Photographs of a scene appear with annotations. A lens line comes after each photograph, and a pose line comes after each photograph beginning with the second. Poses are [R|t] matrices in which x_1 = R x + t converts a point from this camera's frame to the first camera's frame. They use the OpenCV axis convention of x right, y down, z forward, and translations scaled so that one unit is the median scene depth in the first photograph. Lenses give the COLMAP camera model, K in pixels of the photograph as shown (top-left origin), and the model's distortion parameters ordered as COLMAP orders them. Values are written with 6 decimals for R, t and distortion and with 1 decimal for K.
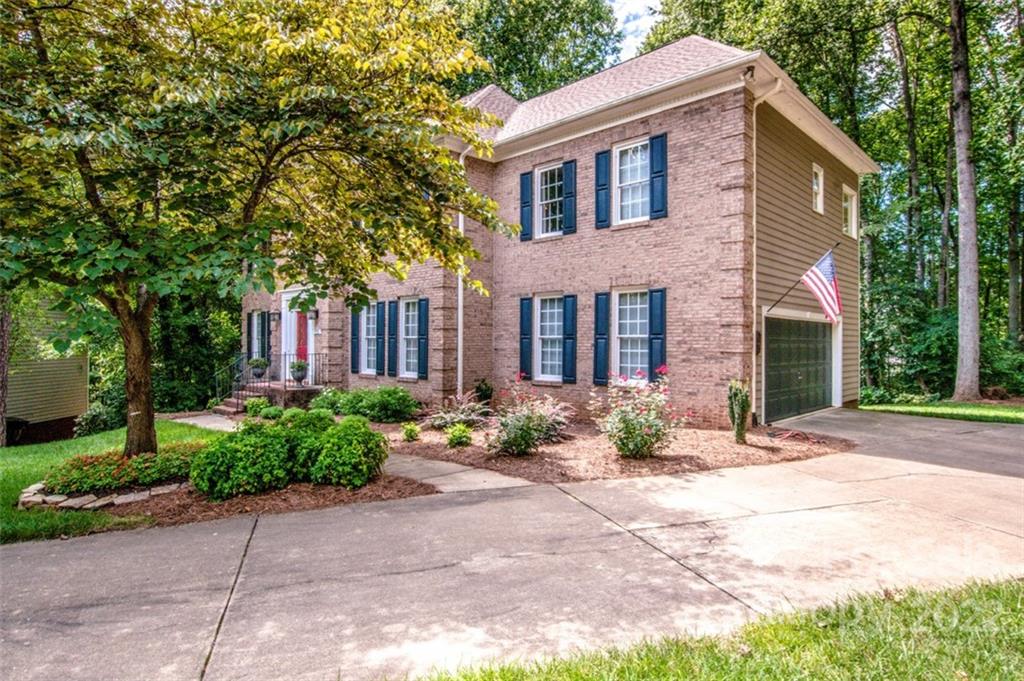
lens RADIAL K [[584.5, 0, 513.5], [0, 584.5, 338.6], [0, 0, 1]] dist [-0.020967, 0.000166]
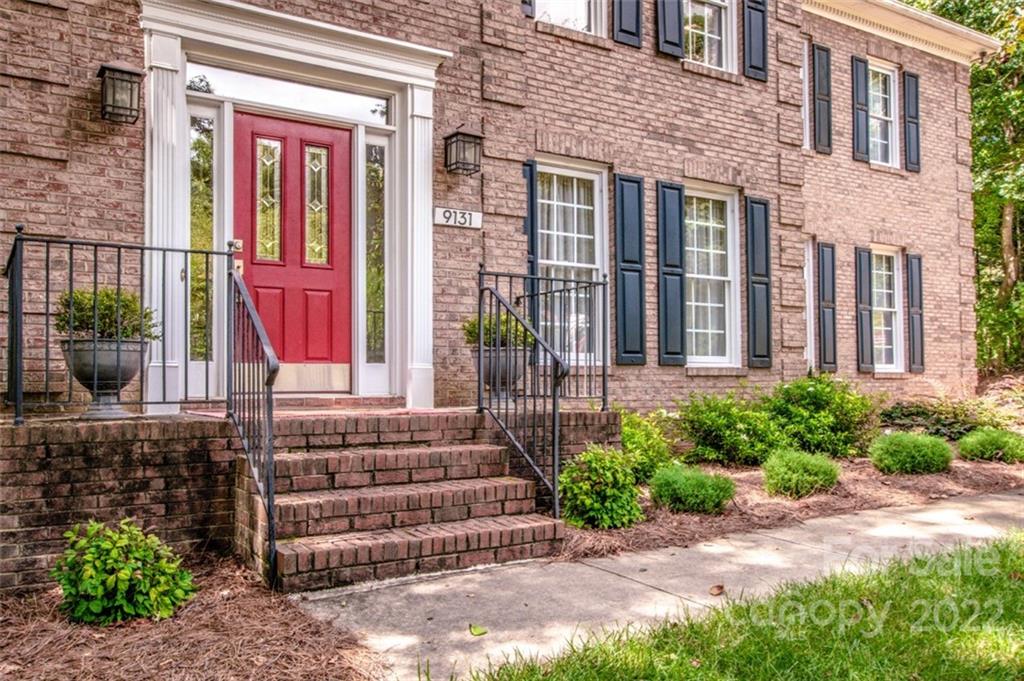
lens RADIAL K [[849.2, 0, 512.4], [0, 849.2, 343.2], [0, 0, 1]] dist [0.005233, 0.004266]
pose [[0.233223, 0.043559, 0.971447, -0.945698], [-0.007854, 0.999048, -0.042911, 0.087057], [-0.972391, 0.002378, 0.233343, 1.127894]]
